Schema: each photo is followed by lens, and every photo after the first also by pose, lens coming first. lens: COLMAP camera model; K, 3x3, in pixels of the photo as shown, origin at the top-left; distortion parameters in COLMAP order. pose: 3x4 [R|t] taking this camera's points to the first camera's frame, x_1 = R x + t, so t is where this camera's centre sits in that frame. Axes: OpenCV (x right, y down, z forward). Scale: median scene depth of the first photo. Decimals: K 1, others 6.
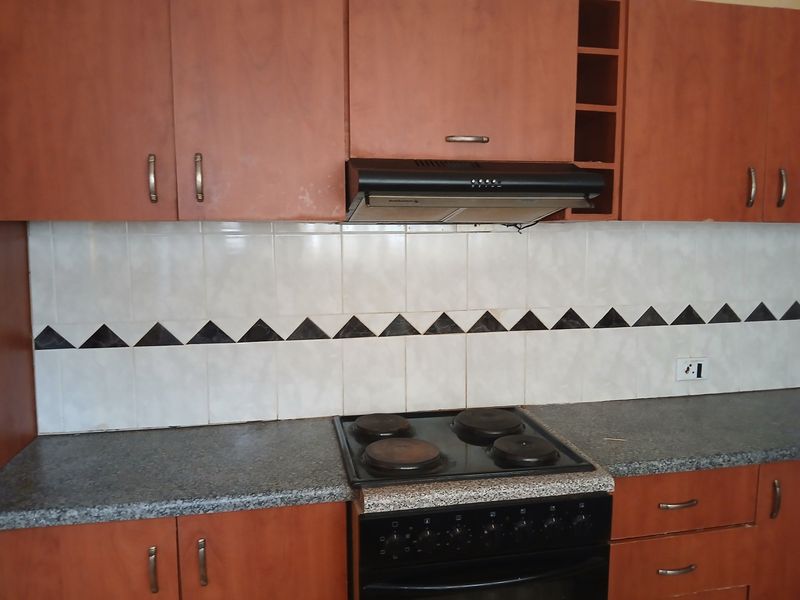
lens RADIAL K [[636.8, 0, 401.0], [0, 636.8, 301.0], [0, 0, 1]] dist [-0.002571, -0.007972]
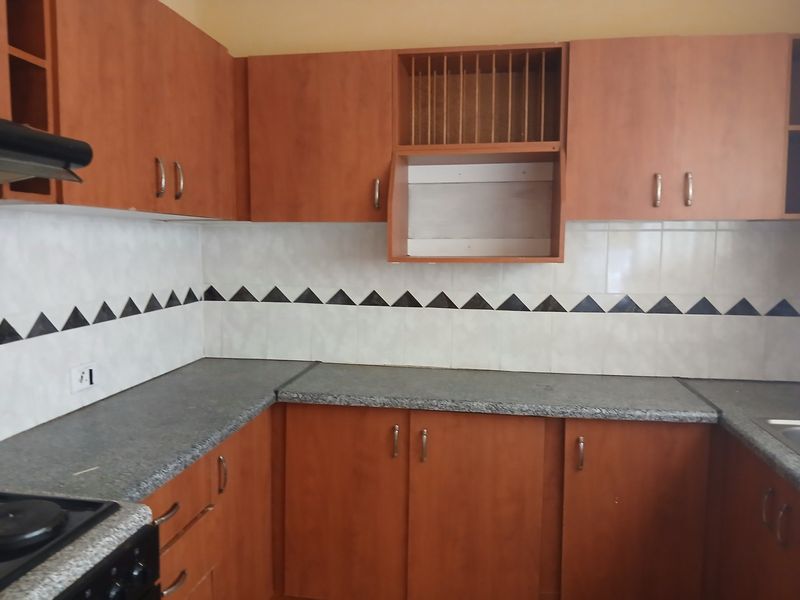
lens RADIAL K [[636.8, 0, 398.0], [0, 636.8, 296.8], [0, 0, 1]] dist [-0.002571, -0.007972]
pose [[0.354385, -0.082262, 0.931474, -0.270192], [0.106349, 0.993205, 0.047252, -0.001110], [-0.929032, 0.082316, 0.360726, 0.318509]]
